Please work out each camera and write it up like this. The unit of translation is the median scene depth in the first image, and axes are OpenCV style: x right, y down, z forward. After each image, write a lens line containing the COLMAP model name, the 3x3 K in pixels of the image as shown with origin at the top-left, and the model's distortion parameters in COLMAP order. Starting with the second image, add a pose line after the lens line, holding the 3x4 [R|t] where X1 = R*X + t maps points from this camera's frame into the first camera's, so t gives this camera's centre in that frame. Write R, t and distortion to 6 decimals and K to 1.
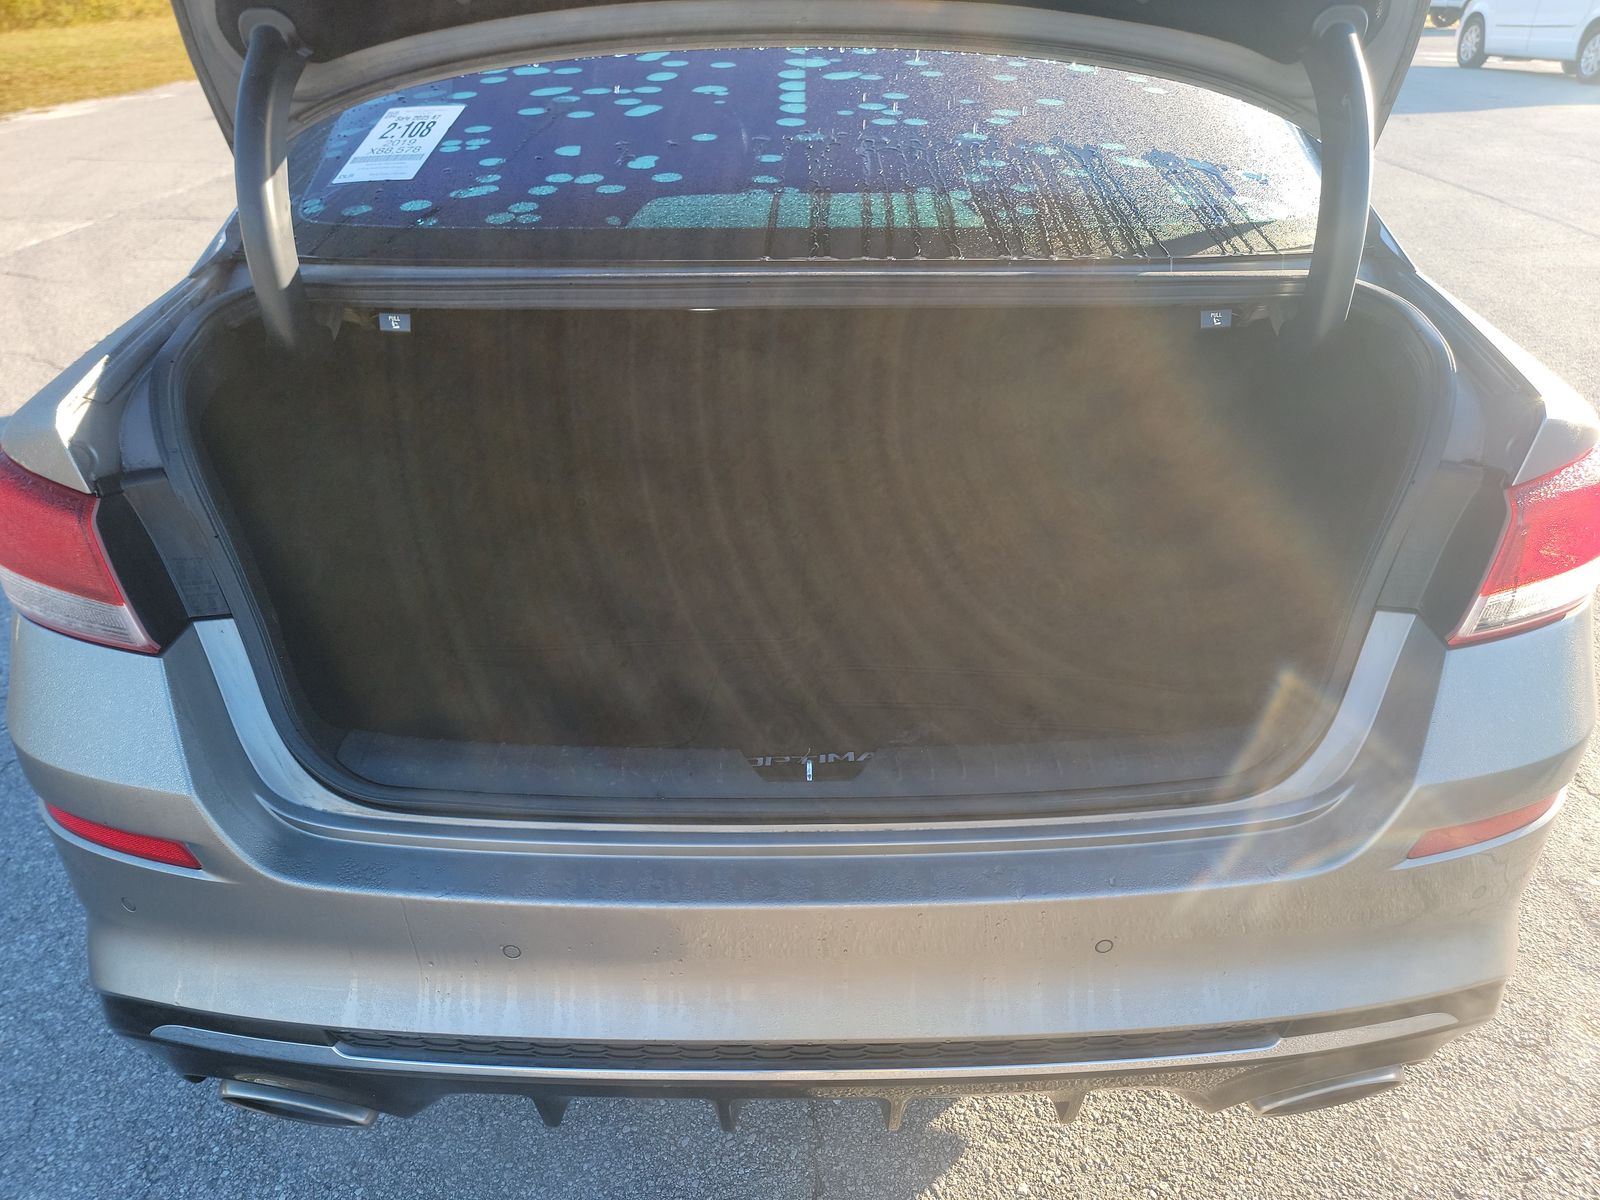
lens RADIAL K [[1107.9, 0, 845.1], [0, 1107.9, 605.0], [0, 0, 1]] dist [0.045577, -0.043666]
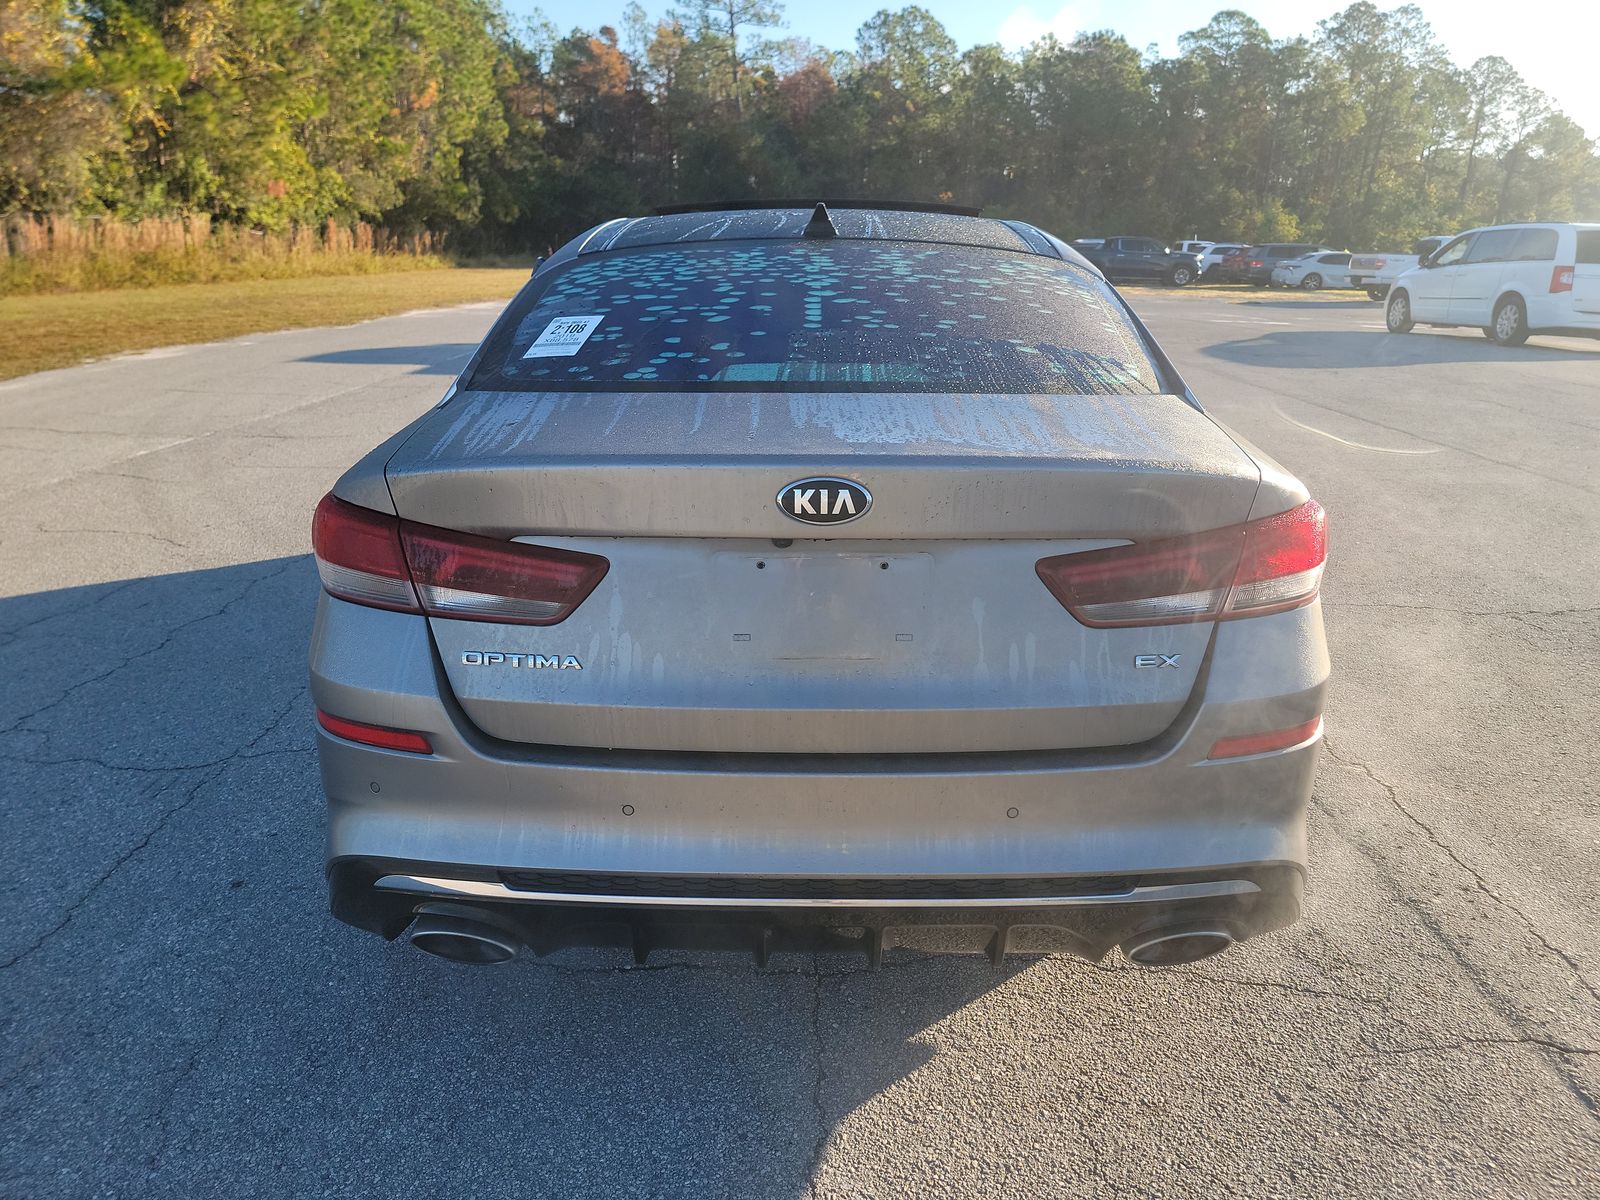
lens RADIAL K [[1173.1, 0, 841.7], [0, 1173.1, 606.7], [0, 0, 1]] dist [0.063928, -0.074829]
pose [[0.999970, 0.006885, 0.003458, -0.003311], [-0.005935, 0.974559, -0.224054, 0.111737], [-0.004913, 0.224027, 0.974571, -0.182578]]
